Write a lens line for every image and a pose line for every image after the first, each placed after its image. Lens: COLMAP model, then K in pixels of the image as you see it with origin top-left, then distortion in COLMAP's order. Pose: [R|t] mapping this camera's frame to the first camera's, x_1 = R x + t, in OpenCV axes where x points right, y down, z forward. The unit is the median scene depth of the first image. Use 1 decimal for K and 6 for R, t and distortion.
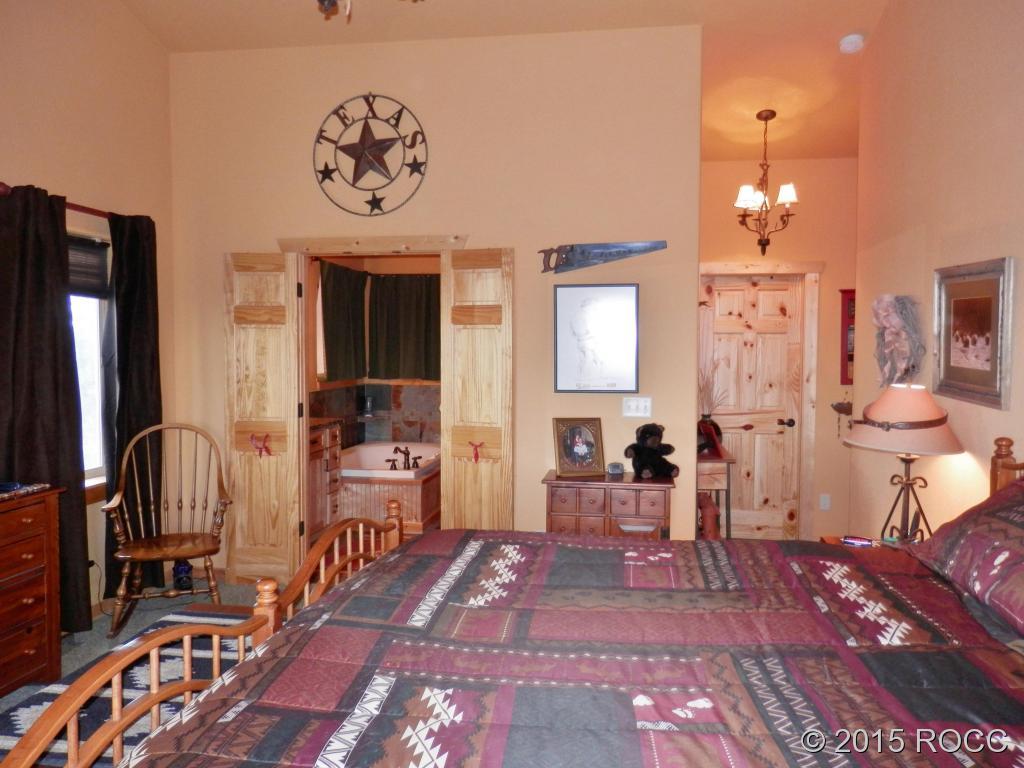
lens RADIAL K [[757.5, 0, 513.8], [0, 757.5, 383.3], [0, 0, 1]] dist [-0.001865, 0.003188]
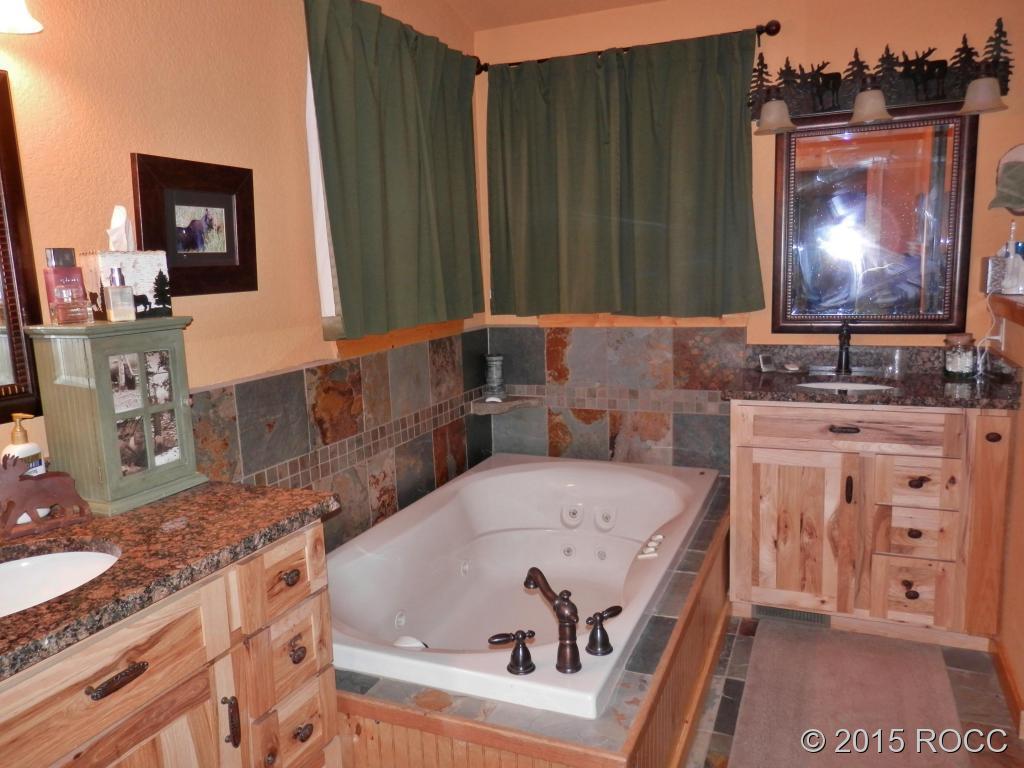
lens RADIAL K [[757.5, 0, 512.3], [0, 757.5, 385.0], [0, 0, 1]] dist [-0.001865, 0.003188]
pose [[0.969715, 0.001931, -0.244231, -0.071885], [0.027574, 0.992710, 0.117332, -0.017157], [0.242678, -0.120513, 0.962592, 0.569639]]
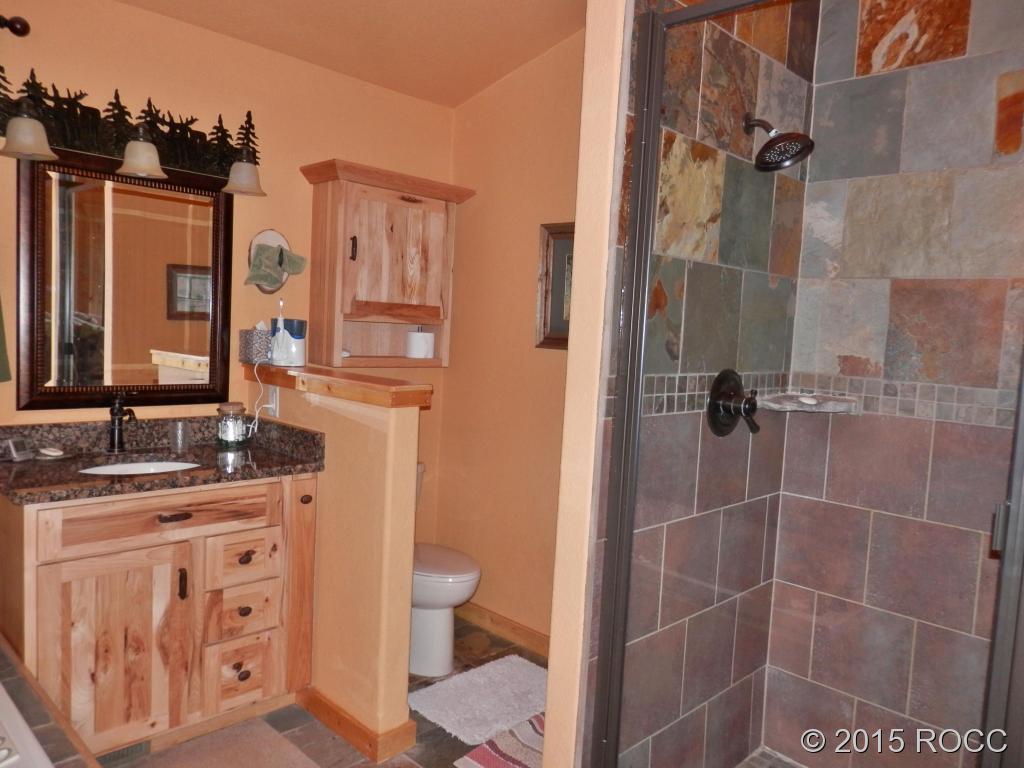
lens RADIAL K [[757.5, 0, 512.8], [0, 757.5, 384.8], [0, 0, 1]] dist [-0.001865, 0.003188]
pose [[0.576208, -0.036851, 0.816472, -0.189241], [-0.014501, 0.998365, 0.055295, -0.025353], [-0.817175, -0.043701, 0.574731, 0.660070]]
